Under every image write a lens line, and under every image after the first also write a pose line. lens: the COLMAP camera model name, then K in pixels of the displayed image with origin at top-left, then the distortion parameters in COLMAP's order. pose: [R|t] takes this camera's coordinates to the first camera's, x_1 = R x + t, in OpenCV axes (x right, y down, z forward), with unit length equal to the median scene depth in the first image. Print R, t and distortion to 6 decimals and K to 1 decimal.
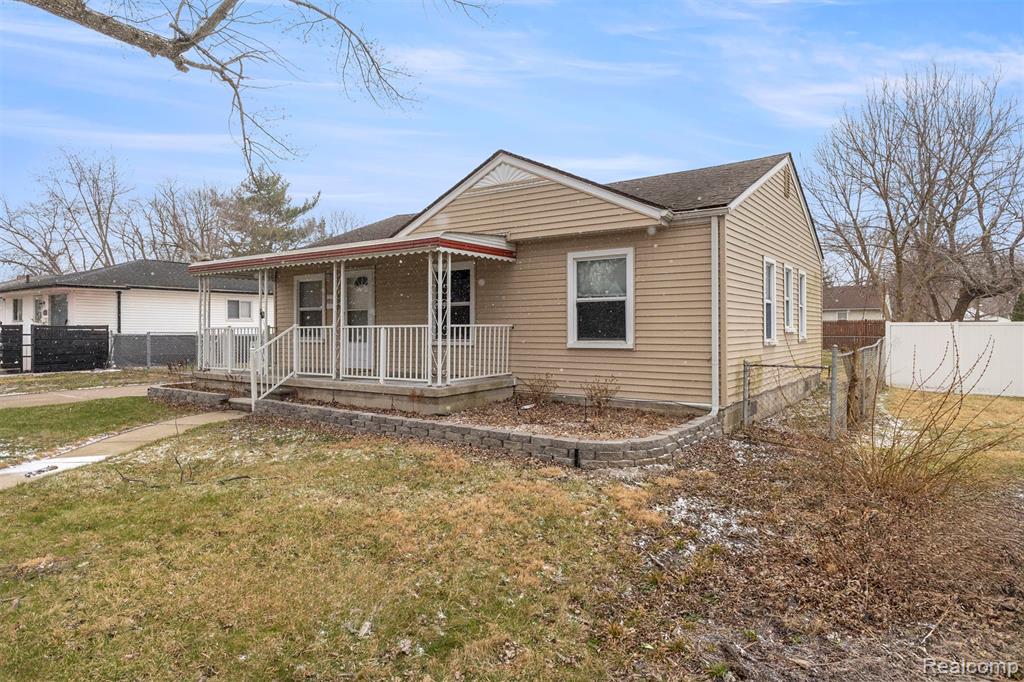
lens RADIAL K [[603.7, 0, 513.2], [0, 603.7, 329.2], [0, 0, 1]] dist [0.003423, 0.000038]
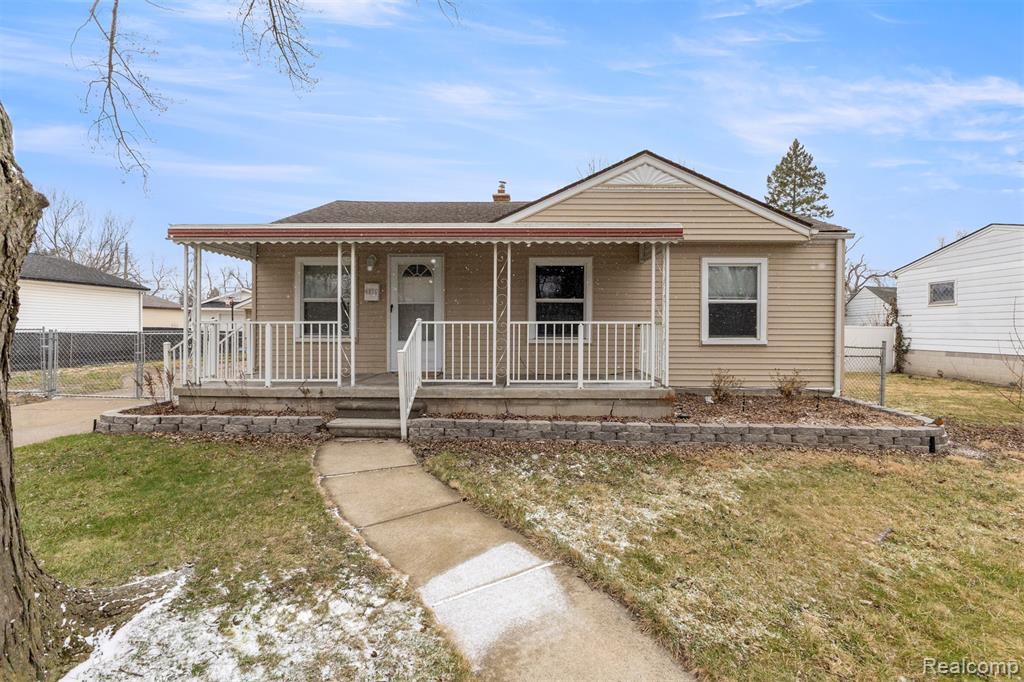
lens RADIAL K [[493.2, 0, 512.3], [0, 493.2, 331.2], [0, 0, 1]] dist [-0.000182, 0.000264]
pose [[0.825423, 0.000940, 0.564514, -0.674010], [-0.007216, 0.999934, 0.008887, 0.001358], [-0.564469, -0.011409, 0.825376, 0.439761]]
